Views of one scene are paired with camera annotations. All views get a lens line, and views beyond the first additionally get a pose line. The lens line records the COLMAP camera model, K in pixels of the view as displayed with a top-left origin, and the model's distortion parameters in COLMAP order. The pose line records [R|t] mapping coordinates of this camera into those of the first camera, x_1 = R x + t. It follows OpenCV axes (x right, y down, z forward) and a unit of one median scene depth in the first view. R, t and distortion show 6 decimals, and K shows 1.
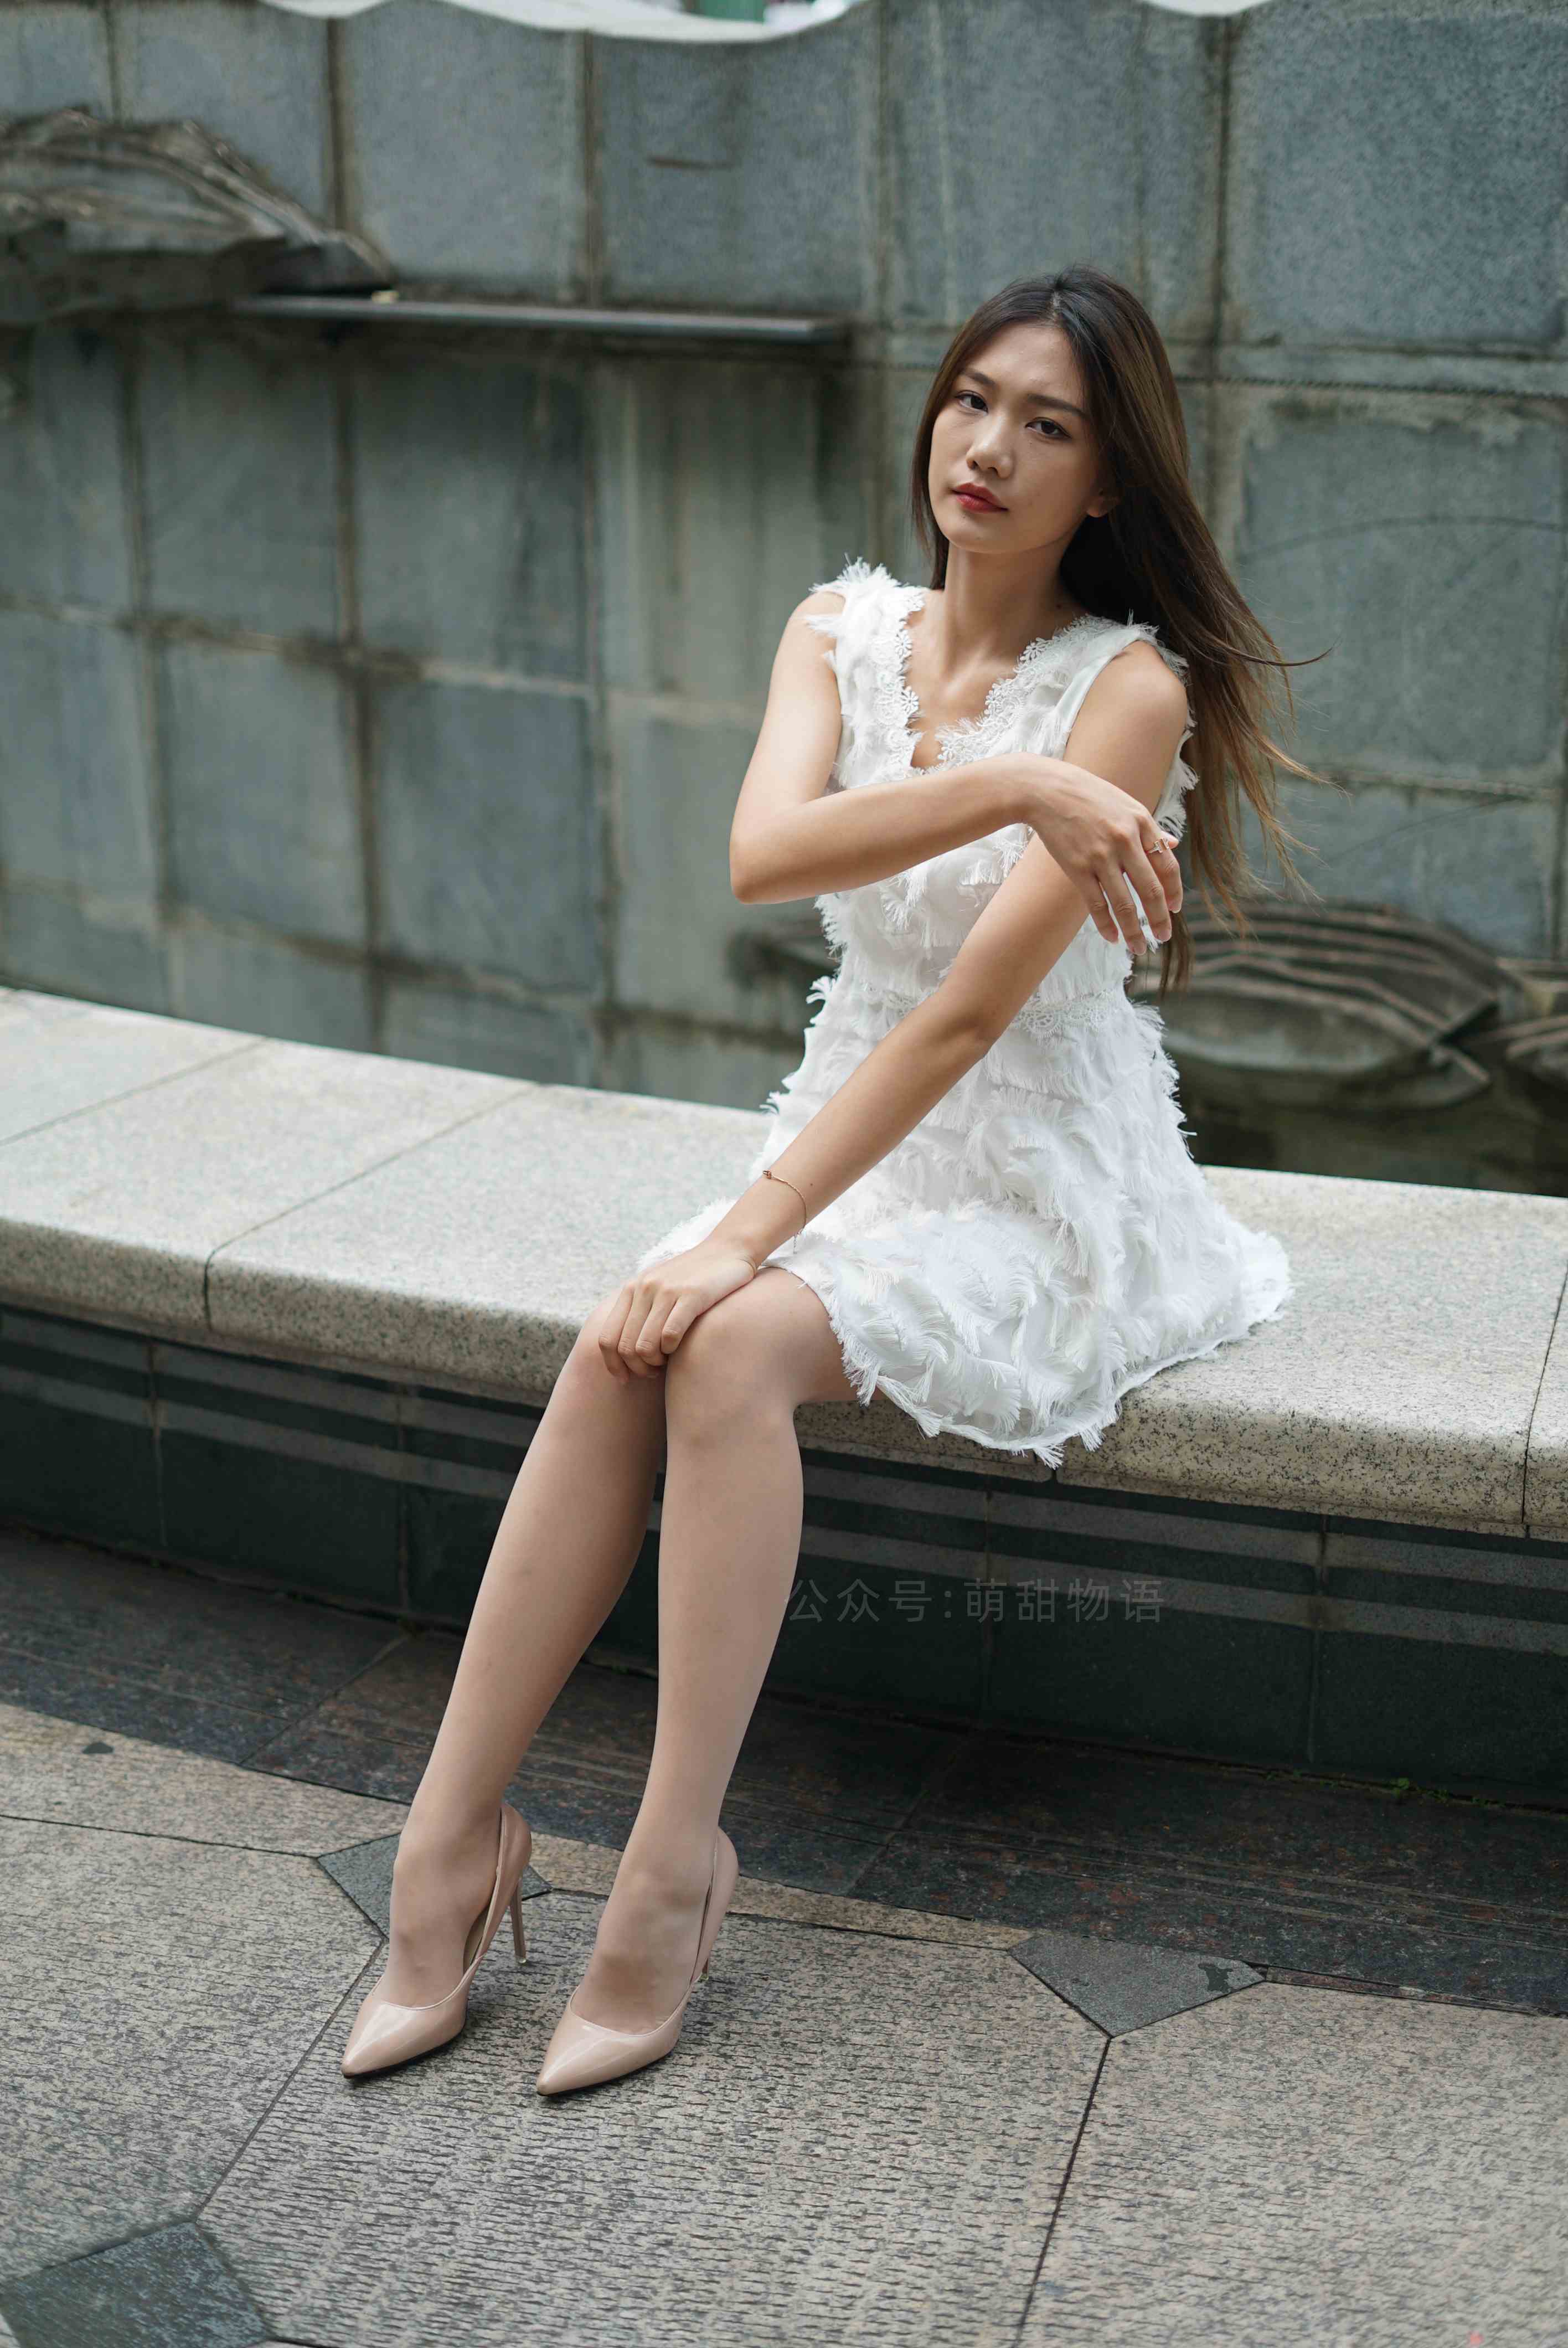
lens RADIAL K [[3436.4, 0, 784.0], [0, 3436.4, 1174.0], [0, 0, 1]] dist [-0.035268, 0.006725]
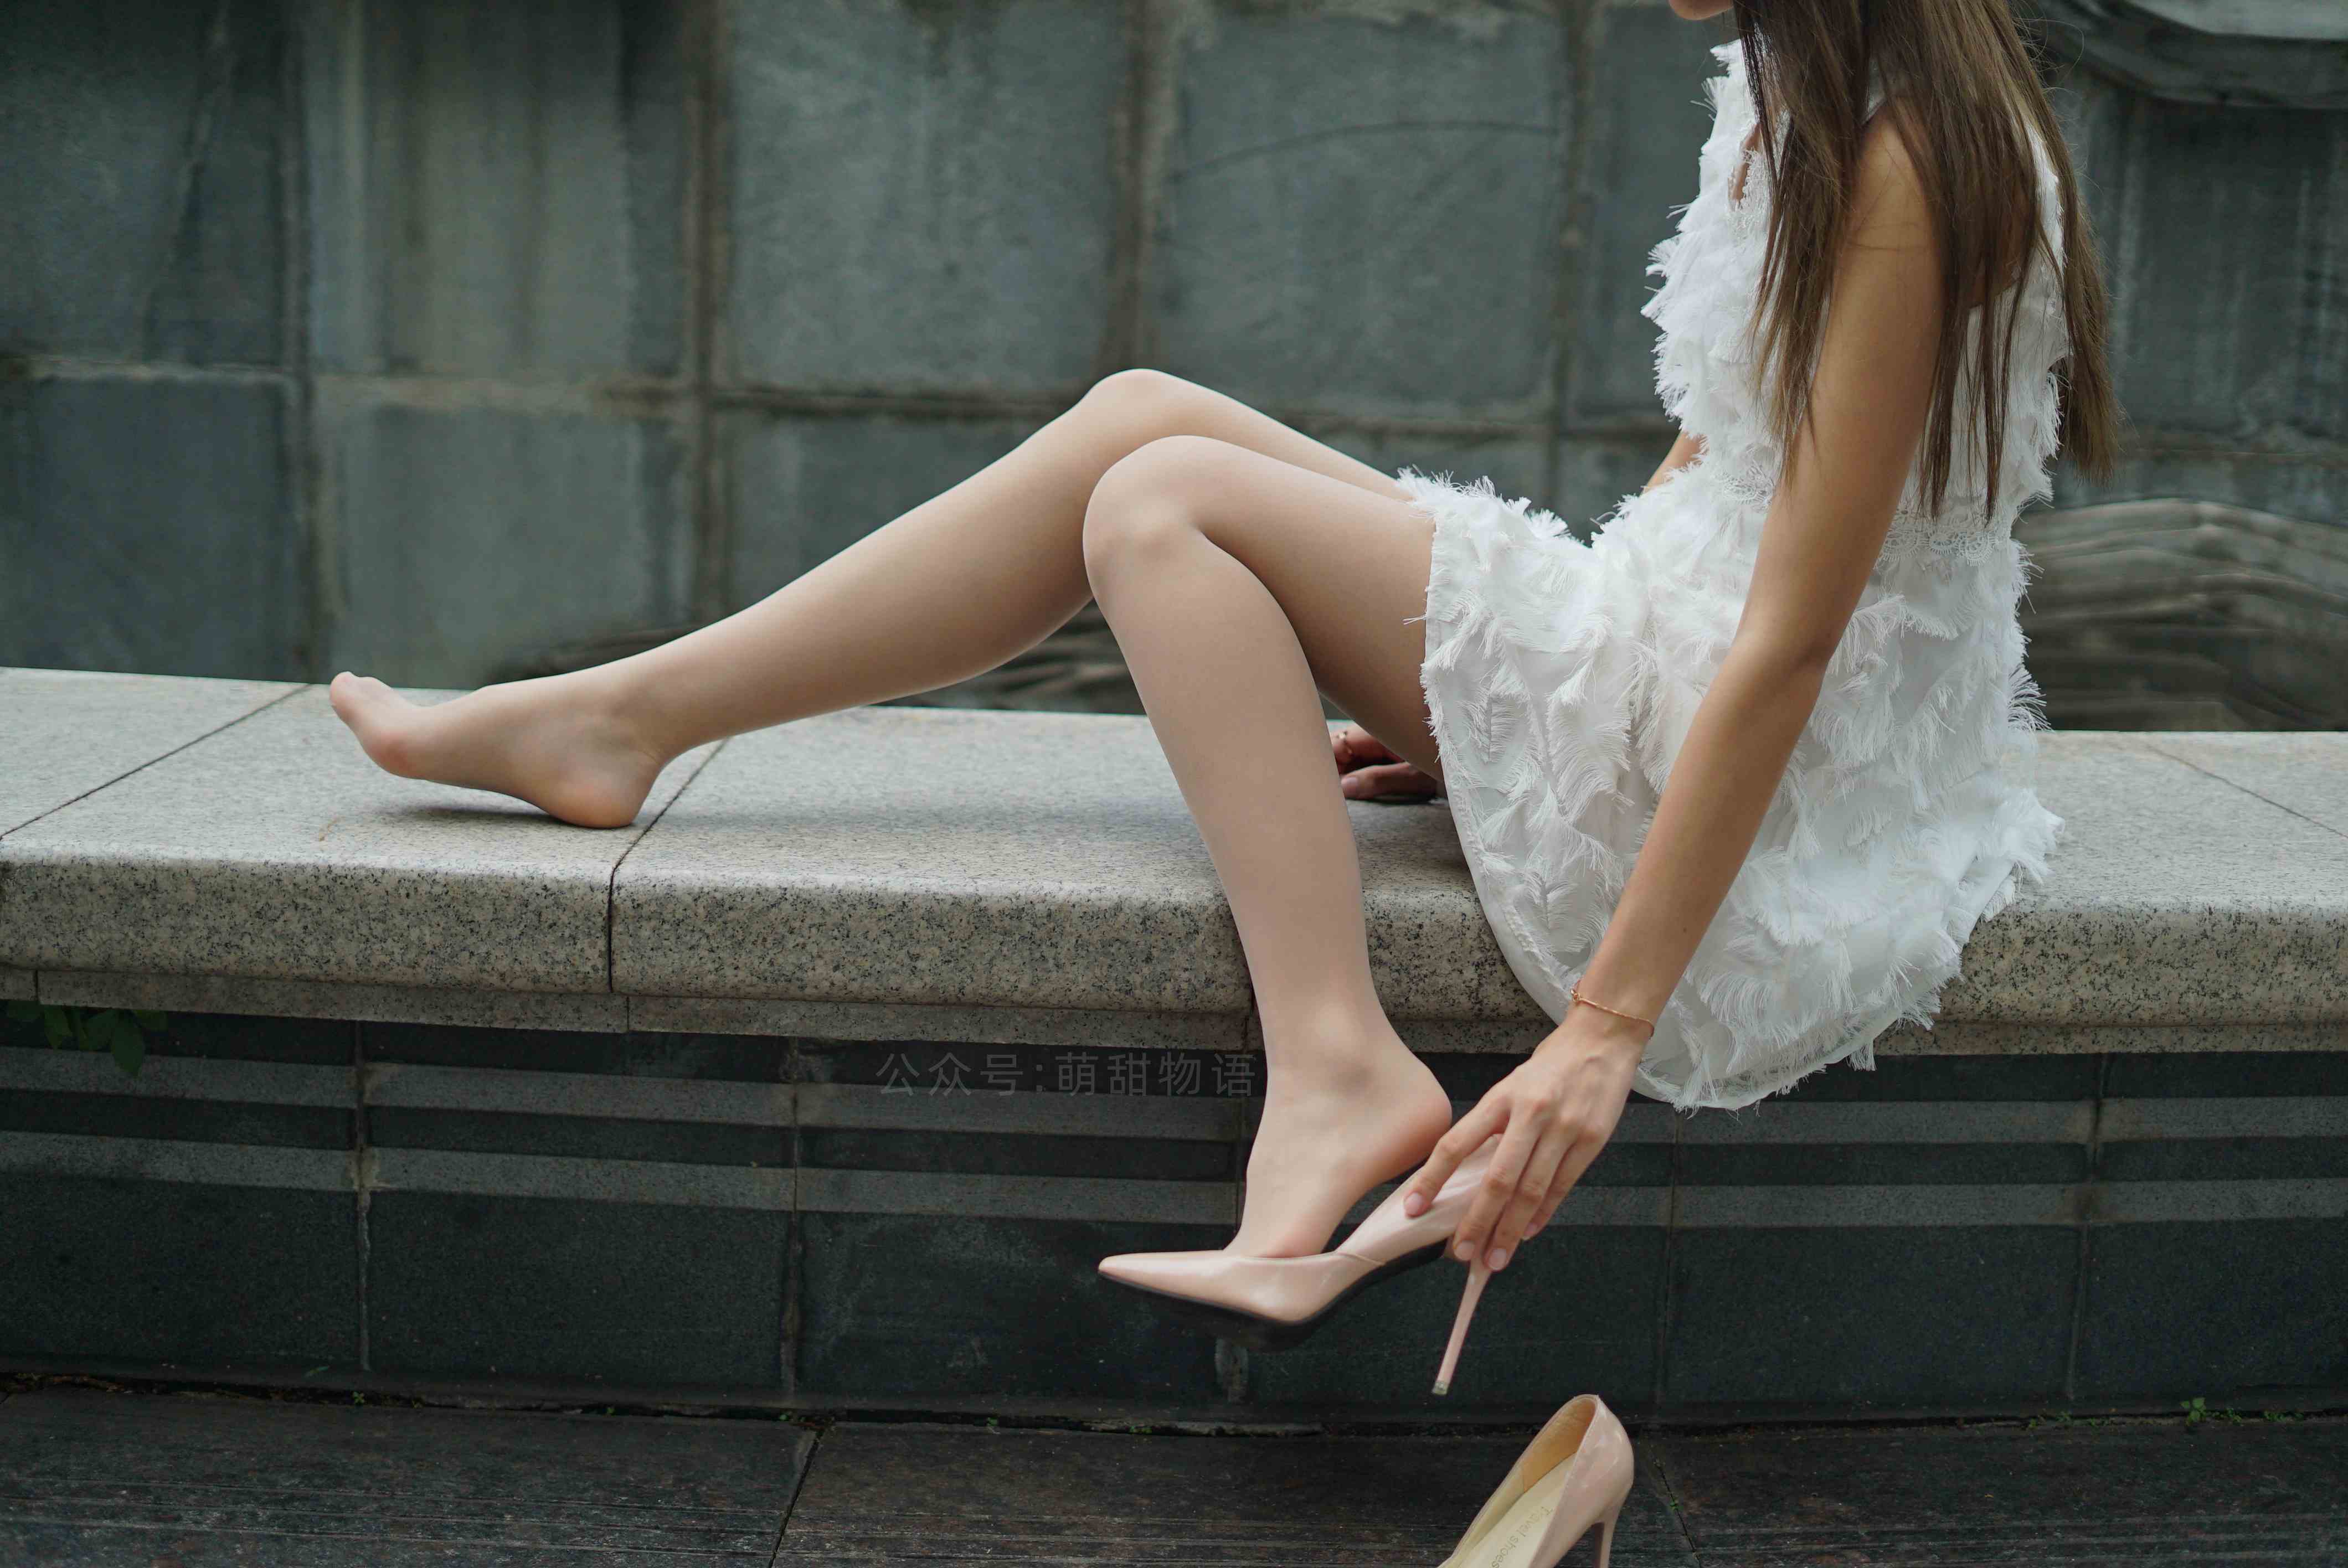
lens RADIAL K [[3443.1, 0, 1184.0], [0, 3443.1, 777.7], [0, 0, 1]] dist [-0.041859, 0.048023]
pose [[0.900897, -0.046798, 0.431504, -0.433478], [0.097995, 0.990431, -0.097179, 0.099385], [-0.422827, 0.129834, 0.896862, 0.410045]]
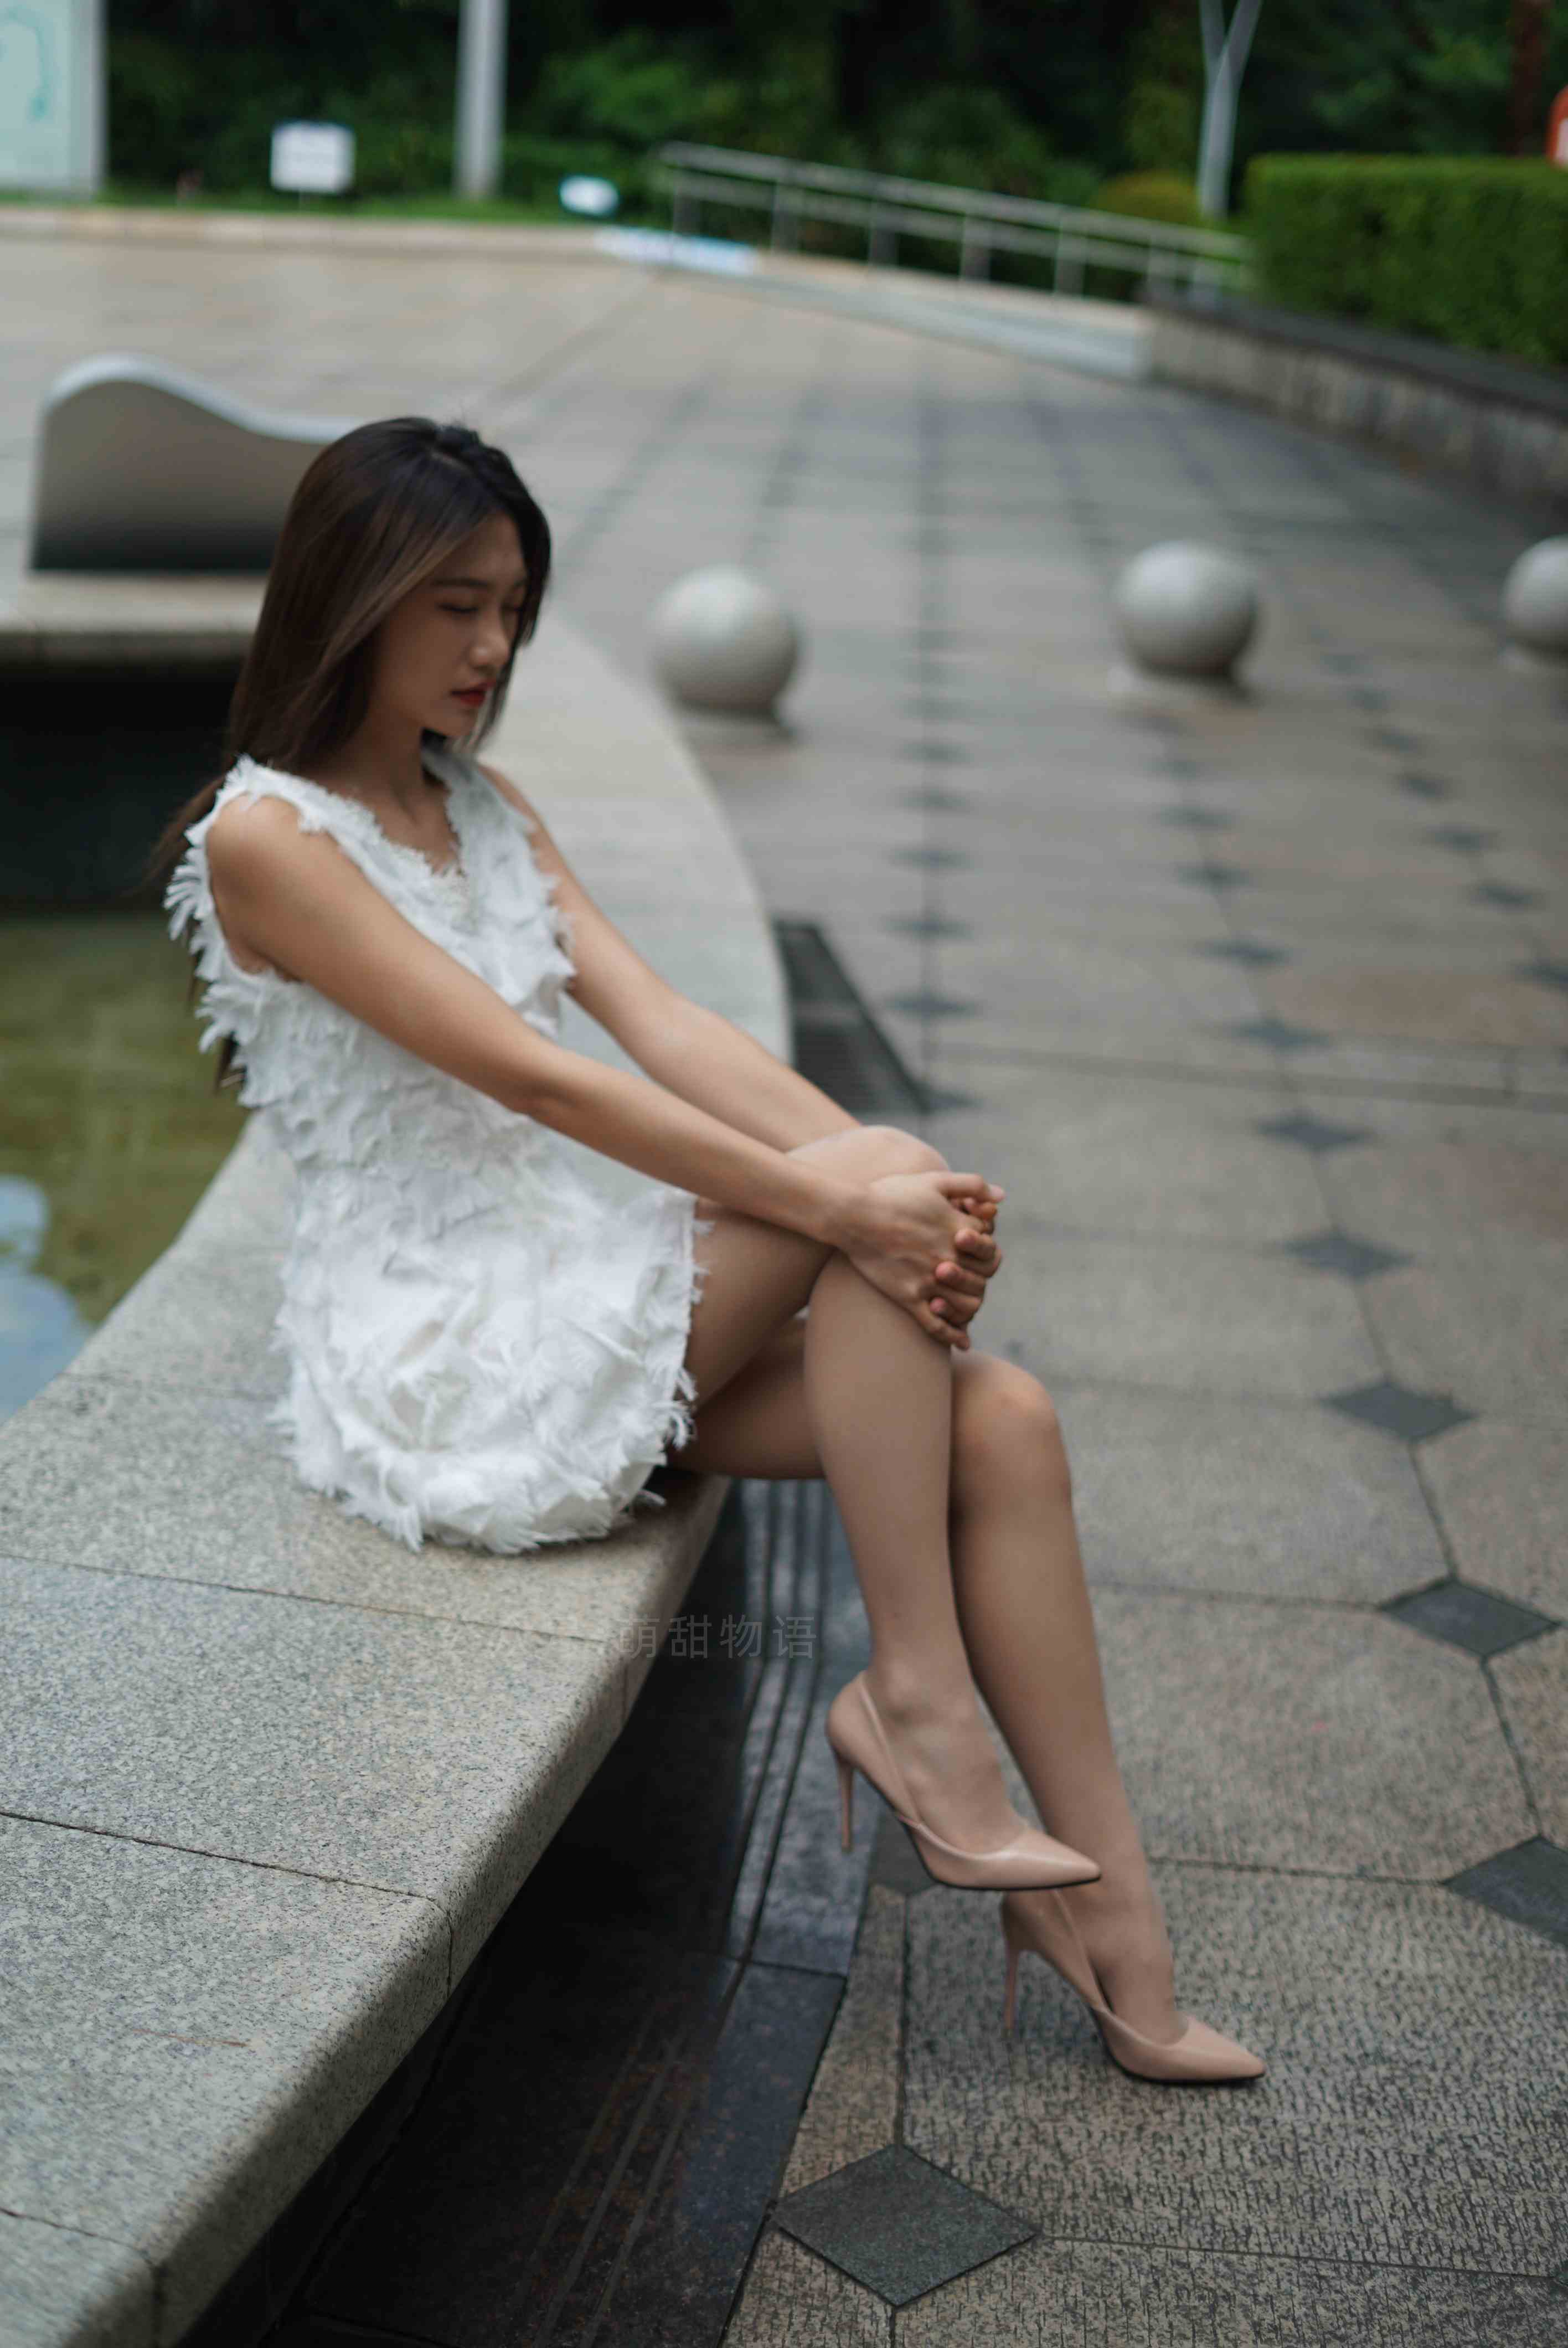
lens RADIAL K [[3454.6, 0, 776.5], [0, 3454.6, 1179.6], [0, 0, 1]] dist [-0.043408, 0.043986]
pose [[-0.209115, -0.297453, 0.931554, -0.947296], [0.260322, 0.901308, 0.346232, -0.398390], [-0.942605, 0.314906, -0.111044, 1.169604]]
